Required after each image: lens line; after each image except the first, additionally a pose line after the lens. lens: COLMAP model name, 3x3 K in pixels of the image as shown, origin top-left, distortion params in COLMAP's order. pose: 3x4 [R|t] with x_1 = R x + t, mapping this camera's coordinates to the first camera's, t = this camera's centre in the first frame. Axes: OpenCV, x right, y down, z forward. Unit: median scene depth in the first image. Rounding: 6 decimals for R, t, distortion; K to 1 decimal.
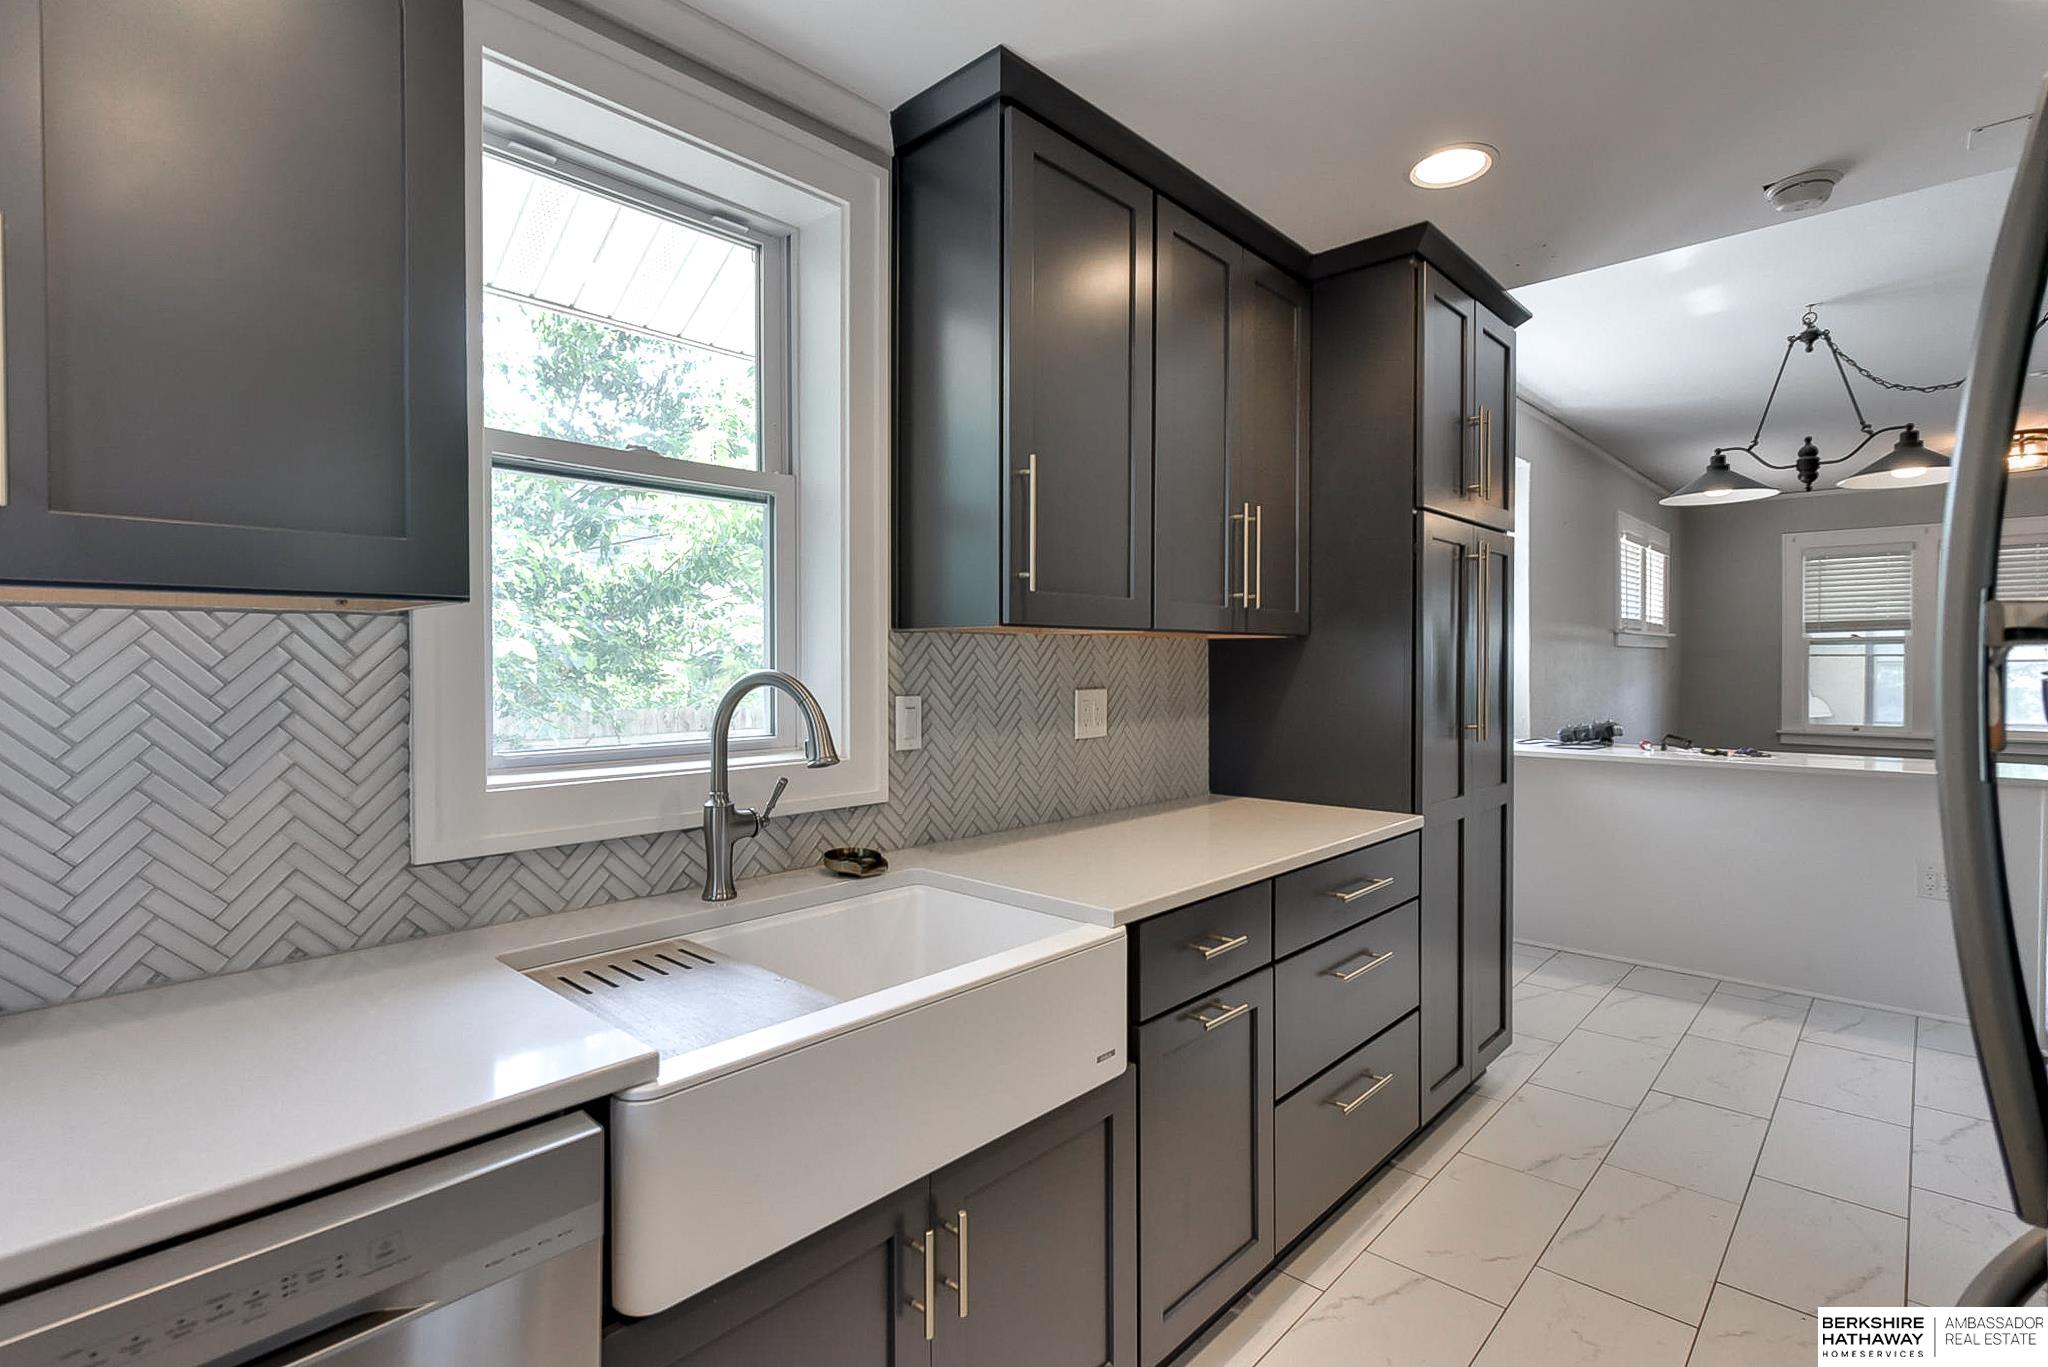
lens RADIAL K [[1073.6, 0, 1023.1], [0, 1073.6, 668.3], [0, 0, 1]] dist [-0.000782, 0.000181]
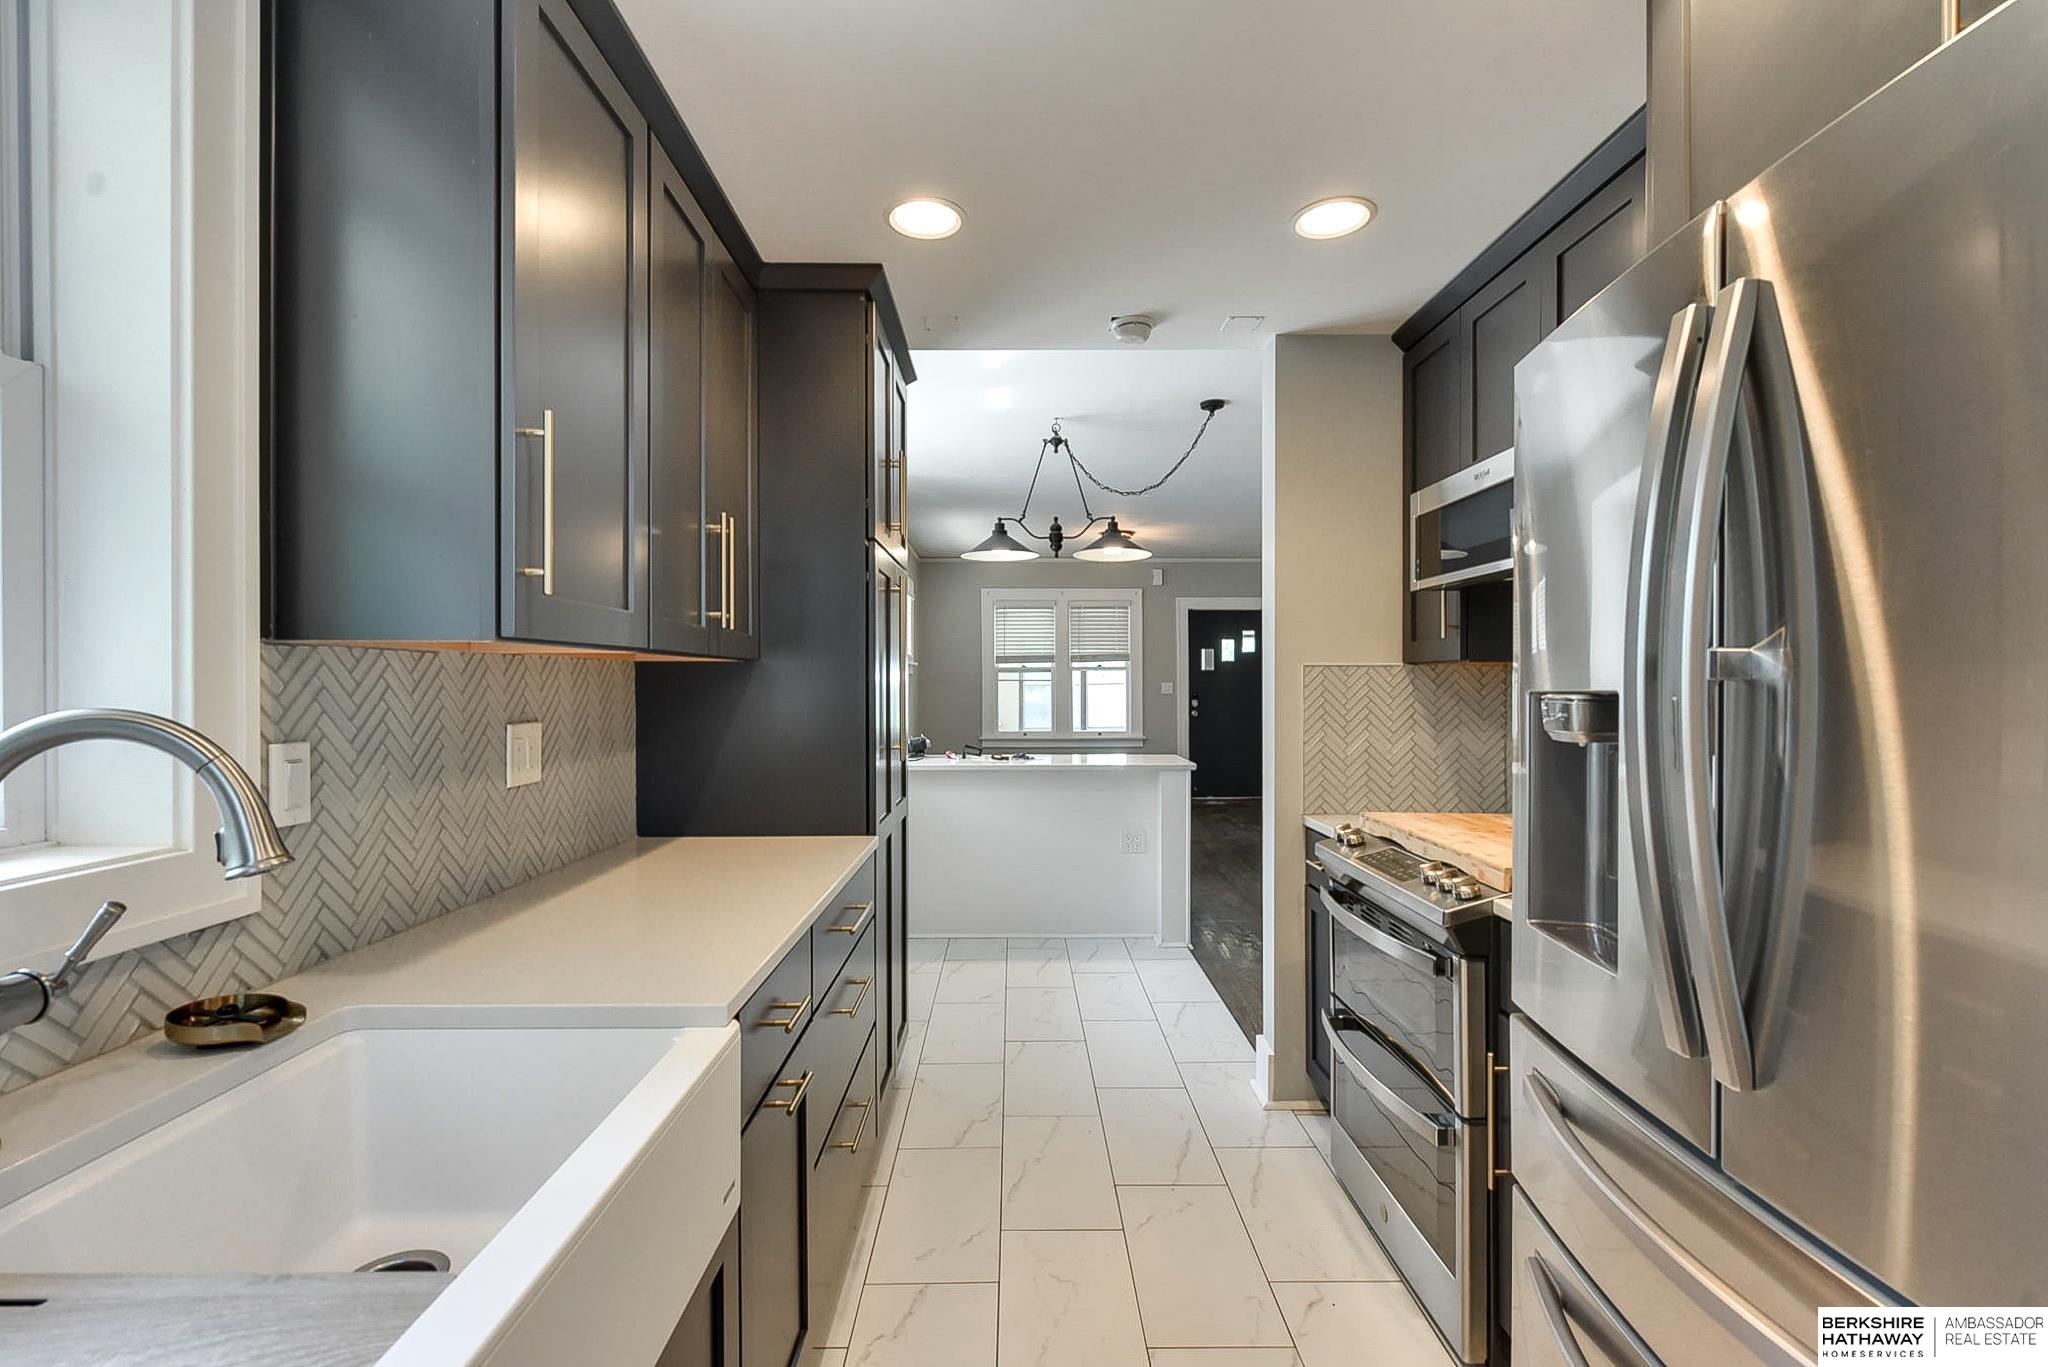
lens RADIAL K [[965.4, 0, 1024.0], [0, 965.4, 683.5], [0, 0, 1]] dist [0.003032, -0.005603]
pose [[0.698408, -0.000420, 0.715699, -0.195823], [0.005034, 0.999978, -0.004325, -0.005081], [-0.715682, 0.006624, 0.698395, 0.247700]]
